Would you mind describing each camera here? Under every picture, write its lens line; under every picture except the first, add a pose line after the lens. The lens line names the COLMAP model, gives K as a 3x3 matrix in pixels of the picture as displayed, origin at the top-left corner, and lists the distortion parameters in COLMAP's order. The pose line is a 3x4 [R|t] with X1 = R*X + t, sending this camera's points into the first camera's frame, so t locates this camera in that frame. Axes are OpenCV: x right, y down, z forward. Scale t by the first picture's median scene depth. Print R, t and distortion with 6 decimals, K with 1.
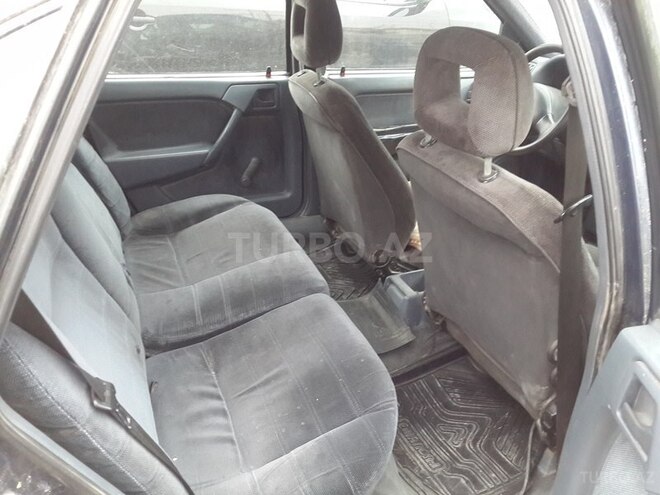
lens RADIAL K [[579.3, 0, 330.0], [0, 579.3, 247.5], [0, 0, 1]] dist [0.007498, 0.002336]
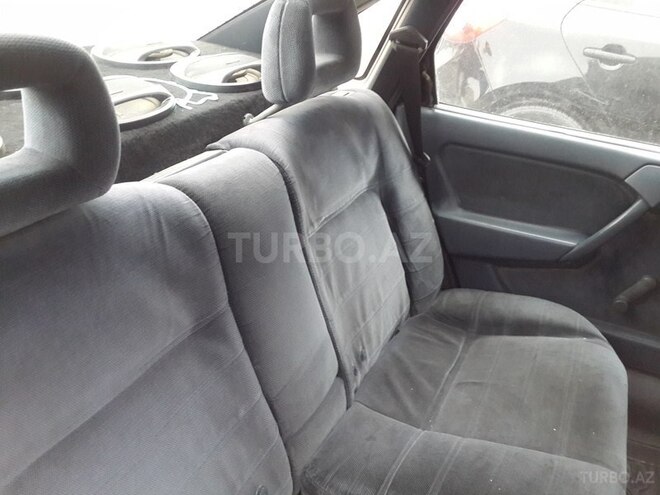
lens RADIAL K [[579.3, 0, 330.0], [0, 579.3, 247.5], [0, 0, 1]] dist [0.007498, 0.002336]
pose [[0.668986, 0.338228, -0.661860, 0.052090], [-0.374329, 0.922609, 0.093117, -0.121692], [0.642133, 0.185459, 0.743821, 0.310420]]
